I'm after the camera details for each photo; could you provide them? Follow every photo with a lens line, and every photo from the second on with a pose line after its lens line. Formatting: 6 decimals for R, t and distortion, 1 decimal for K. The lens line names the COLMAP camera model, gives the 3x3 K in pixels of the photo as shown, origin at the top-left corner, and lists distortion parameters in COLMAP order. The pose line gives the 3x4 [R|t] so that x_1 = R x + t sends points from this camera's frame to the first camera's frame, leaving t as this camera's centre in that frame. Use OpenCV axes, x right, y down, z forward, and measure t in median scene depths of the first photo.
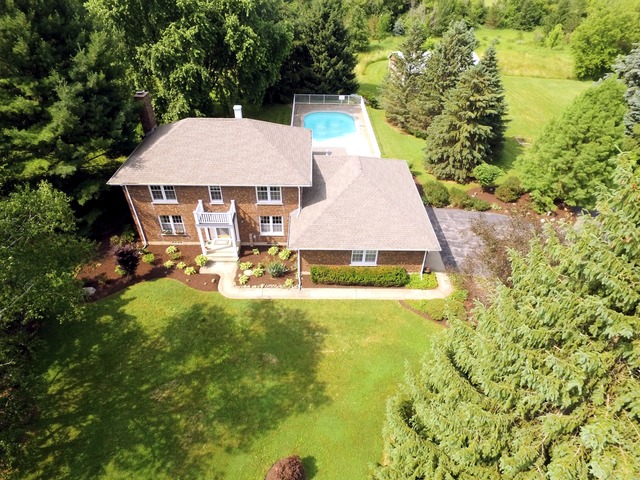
lens RADIAL K [[384.3, 0, 320.0], [0, 384.3, 240.0], [0, 0, 1]] dist [-0.002870, -0.000809]
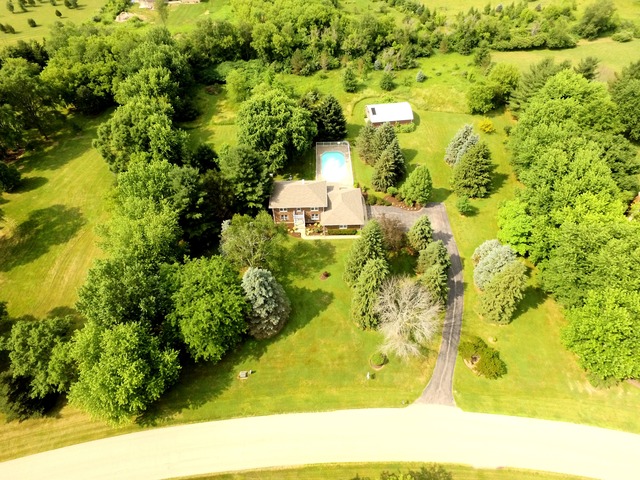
lens RADIAL K [[384.3, 0, 320.0], [0, 384.3, 240.0], [0, 0, 1]] dist [-0.002870, -0.000809]
pose [[0.999440, -0.018686, -0.027745, 0.001922], [0.023422, 0.983090, 0.181621, -0.459928], [0.023882, -0.182169, 0.982977, -2.364680]]
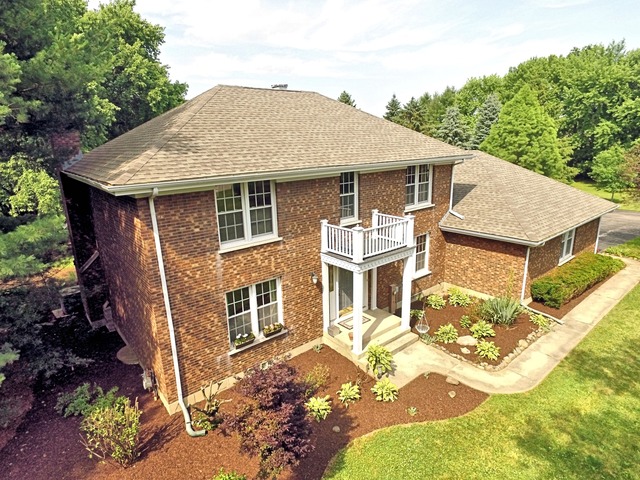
lens RADIAL K [[384.3, 0, 320.0], [0, 384.3, 240.0], [0, 0, 1]] dist [-0.002870, -0.000809]
pose [[0.756160, -0.188966, 0.626510, -0.553478], [0.430899, 0.864320, -0.259376, 0.022691], [-0.492492, 0.466092, 0.734989, 0.655711]]
